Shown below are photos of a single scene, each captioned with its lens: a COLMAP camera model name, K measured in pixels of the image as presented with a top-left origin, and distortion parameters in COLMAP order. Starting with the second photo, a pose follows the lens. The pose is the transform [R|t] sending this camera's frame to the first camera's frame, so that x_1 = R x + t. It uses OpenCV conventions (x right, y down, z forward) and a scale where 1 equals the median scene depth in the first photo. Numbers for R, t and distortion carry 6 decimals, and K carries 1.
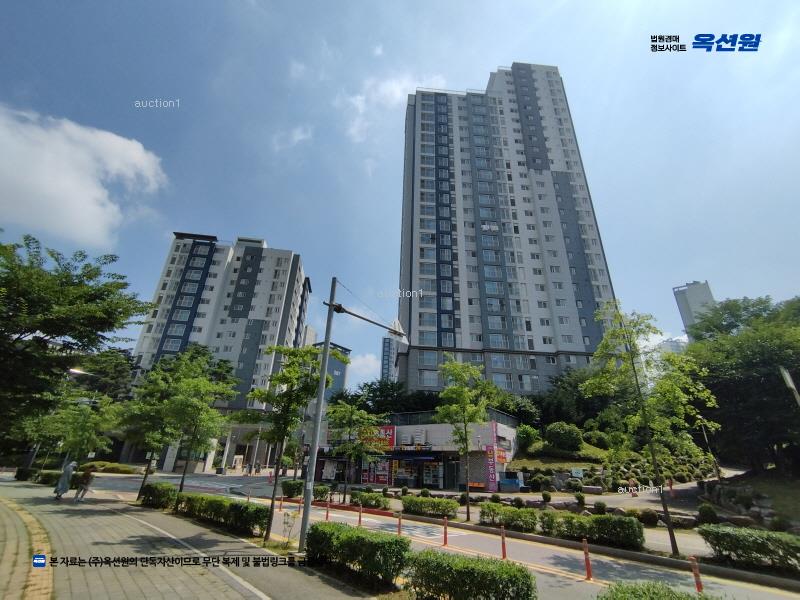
lens RADIAL K [[367.1, 0, 393.7], [0, 367.1, 299.0], [0, 0, 1]] dist [0.006051, 0.000694]
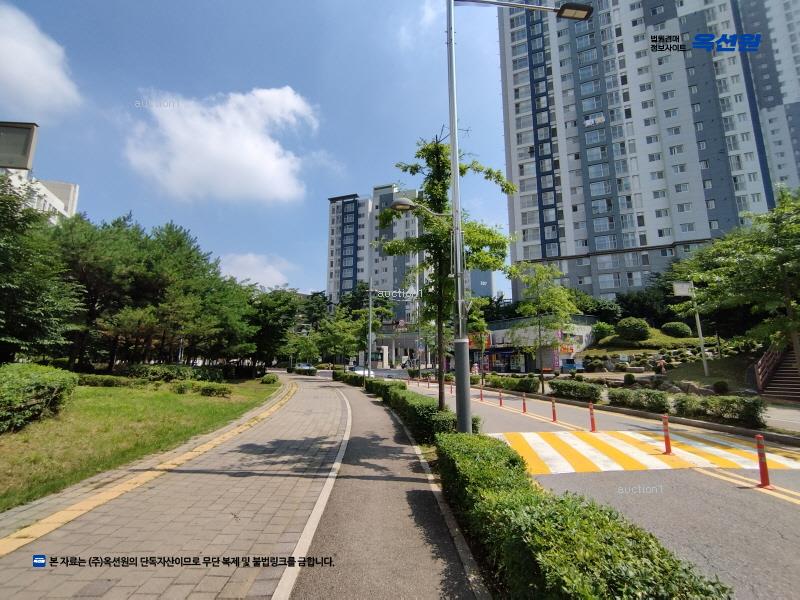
lens RADIAL K [[373.7, 0, 388.3], [0, 373.7, 296.4], [0, 0, 1]] dist [0.011702, 0.000679]
pose [[0.879150, -0.118615, -0.461547, 0.206238], [0.228996, 0.954528, 0.190882, -0.076729], [0.417918, -0.273507, 0.866336, -0.192326]]
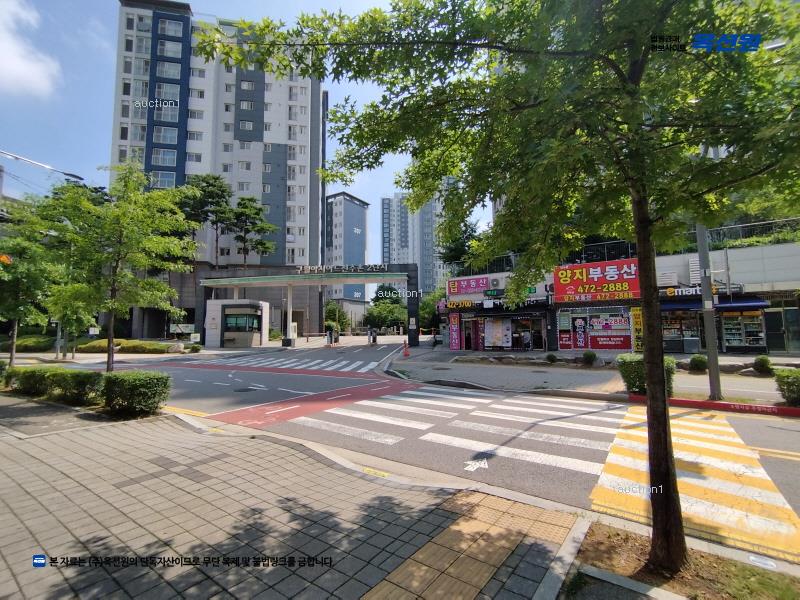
lens RADIAL K [[373.7, 0, 388.3], [0, 373.7, 296.4], [0, 0, 1]] dist [0.011702, 0.000679]
pose [[0.997921, -0.043426, 0.047625, -0.270778], [0.025277, 0.943431, 0.330605, 0.129259], [-0.059287, -0.328713, 0.942567, 0.293269]]
